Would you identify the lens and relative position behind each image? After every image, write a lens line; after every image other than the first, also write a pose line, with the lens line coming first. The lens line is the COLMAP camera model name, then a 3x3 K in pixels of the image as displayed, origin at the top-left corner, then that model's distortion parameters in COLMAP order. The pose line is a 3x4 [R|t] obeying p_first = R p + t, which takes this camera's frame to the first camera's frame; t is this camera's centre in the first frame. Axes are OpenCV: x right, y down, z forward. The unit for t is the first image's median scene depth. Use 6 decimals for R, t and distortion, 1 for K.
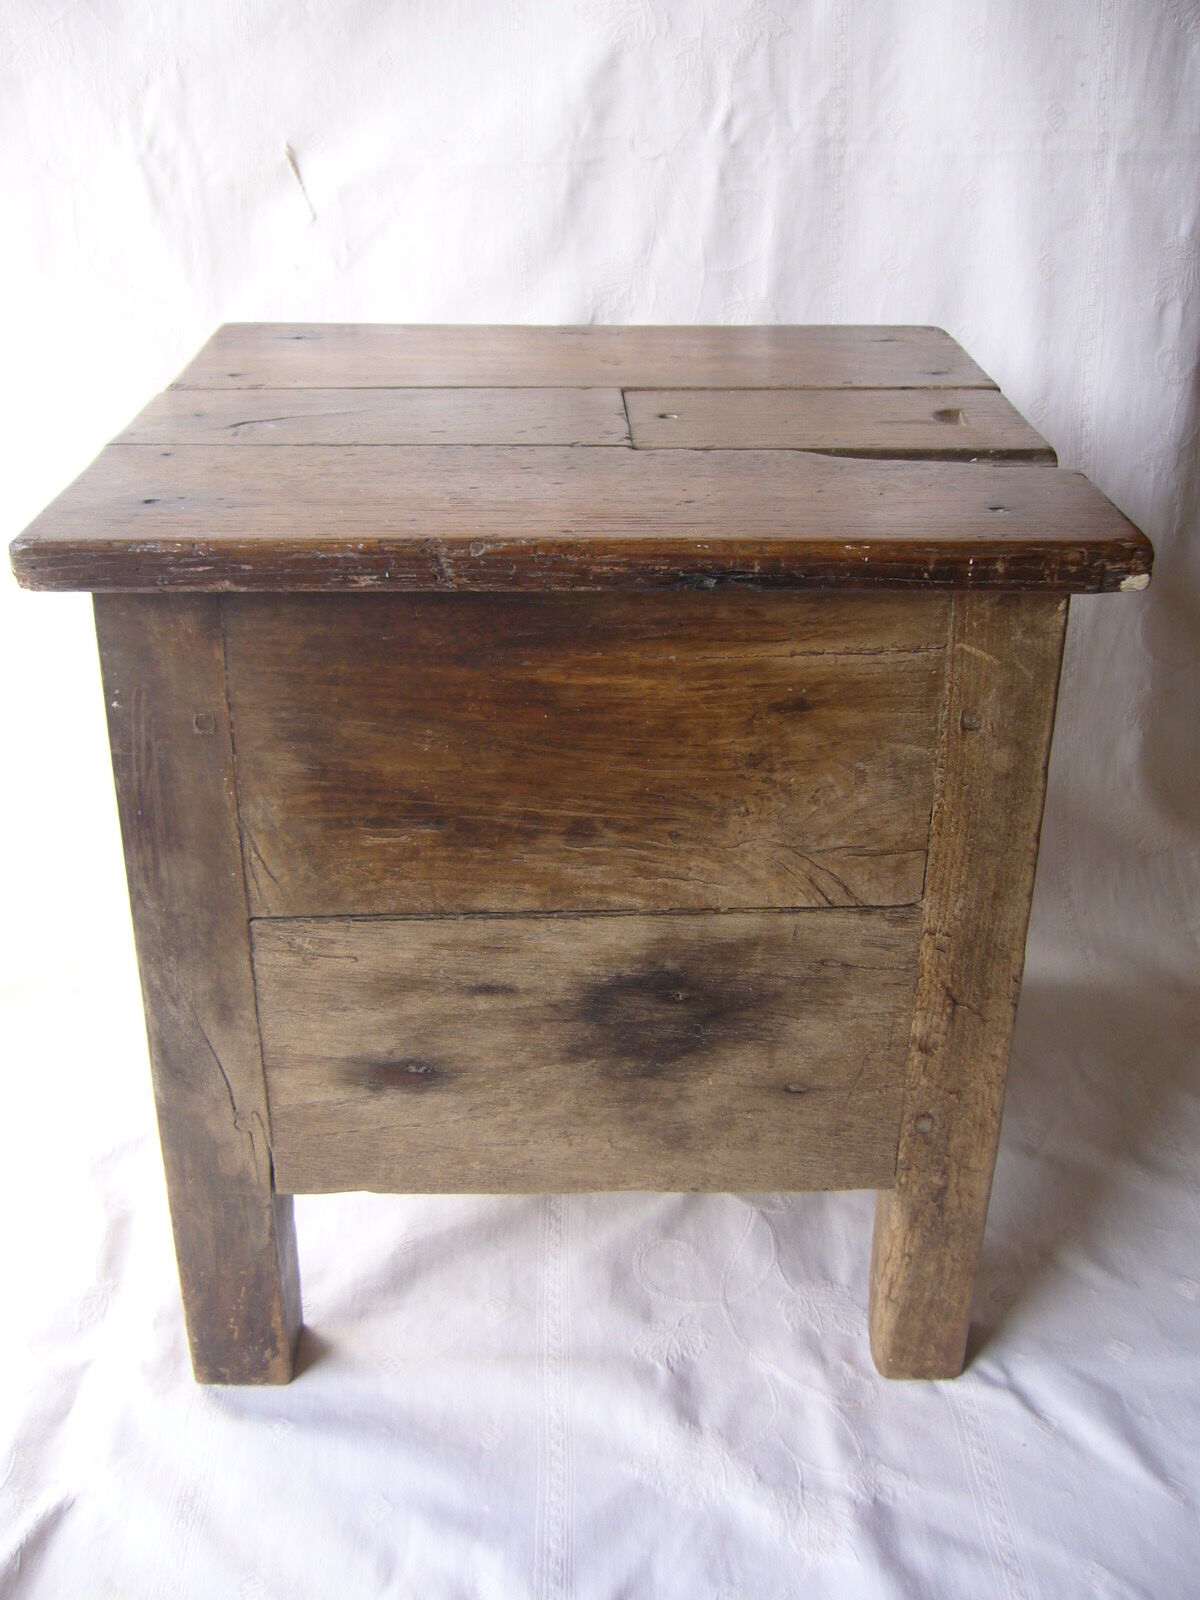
lens RADIAL K [[1712.1, 0, 633.1], [0, 1712.1, 833.5], [0, 0, 1]] dist [-0.049391, 0.000000]
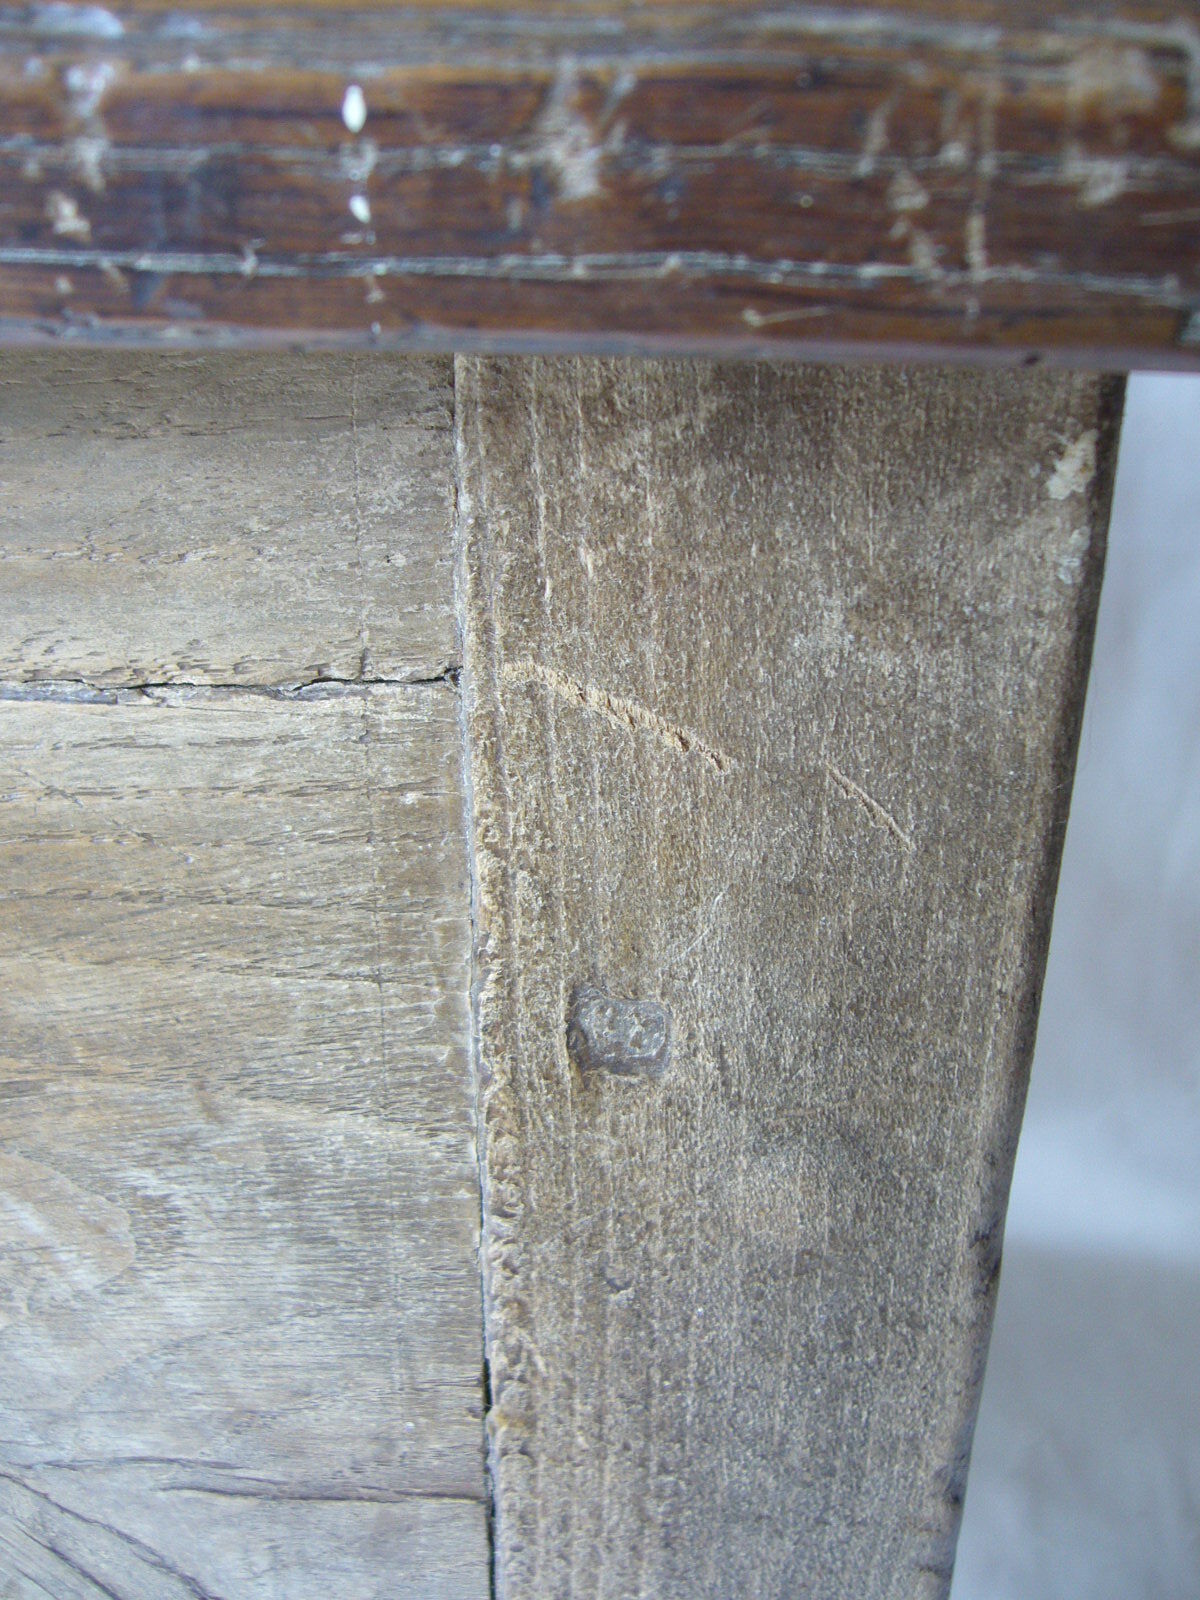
lens RADIAL K [[1712.1, 0, 612.1], [0, 1712.1, 877.1], [0, 0, 1]] dist [-0.049391, 0.000000]
pose [[0.992473, 0.051096, -0.111298, 0.219634], [-0.044674, 0.997231, 0.059454, -0.096997], [0.114027, -0.054034, 0.992007, 0.793581]]
